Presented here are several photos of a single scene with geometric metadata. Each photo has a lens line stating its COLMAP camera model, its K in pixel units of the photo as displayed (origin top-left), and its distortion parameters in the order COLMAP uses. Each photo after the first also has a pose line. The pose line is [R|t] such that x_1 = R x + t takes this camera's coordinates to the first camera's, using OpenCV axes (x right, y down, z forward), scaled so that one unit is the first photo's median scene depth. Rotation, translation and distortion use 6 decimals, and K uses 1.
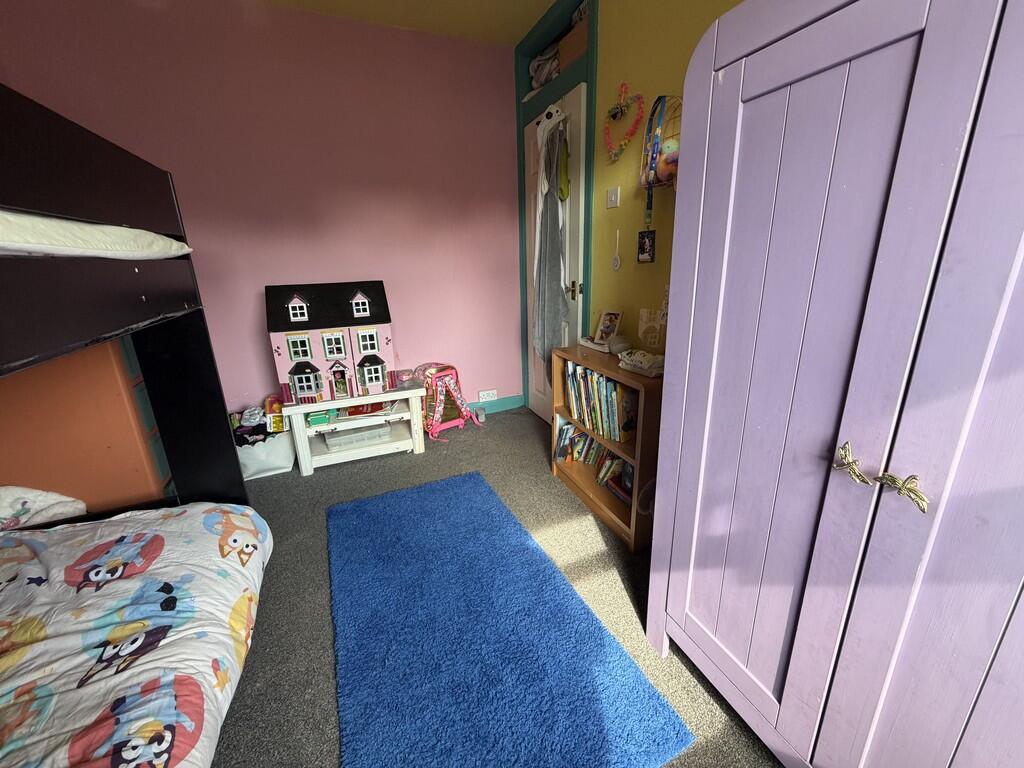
lens RADIAL K [[409.1, 0, 512.9], [0, 409.1, 381.5], [0, 0, 1]] dist [-0.000316, -0.000102]
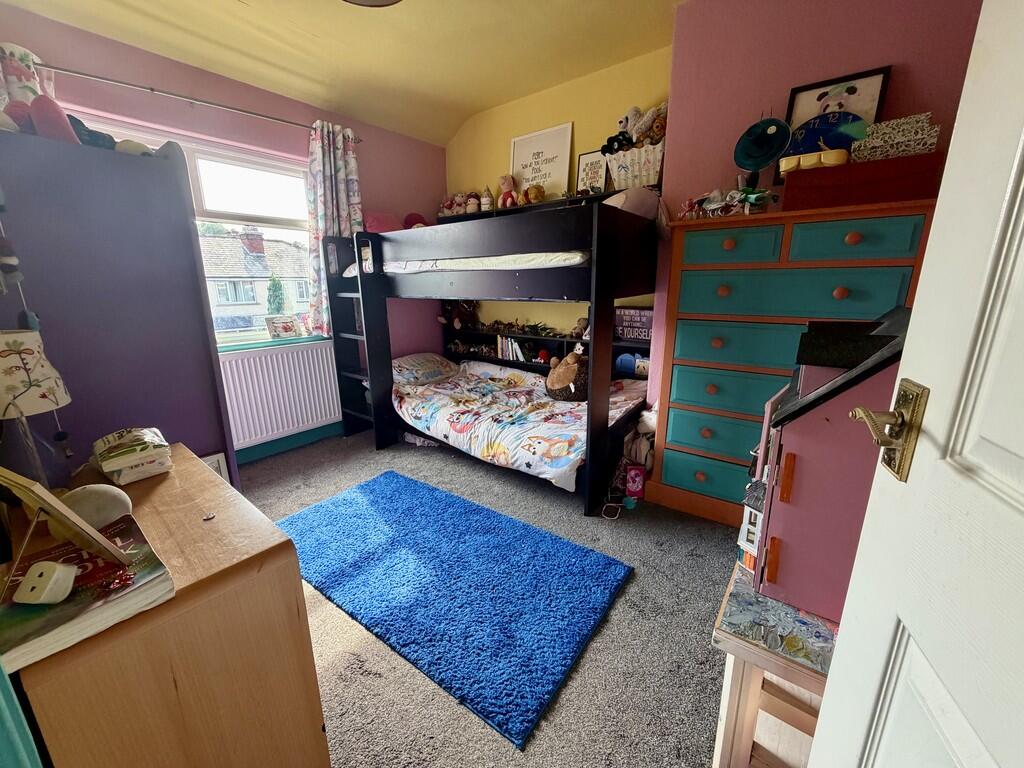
lens RADIAL K [[409.1, 0, 512.2], [0, 409.1, 384.2], [0, 0, 1]] dist [-0.000316, -0.000102]
pose [[-0.869511, 0.159224, -0.467545, 0.129969], [-0.106880, 0.863527, 0.492846, -0.606697], [0.482211, 0.478506, -0.733828, 2.085577]]
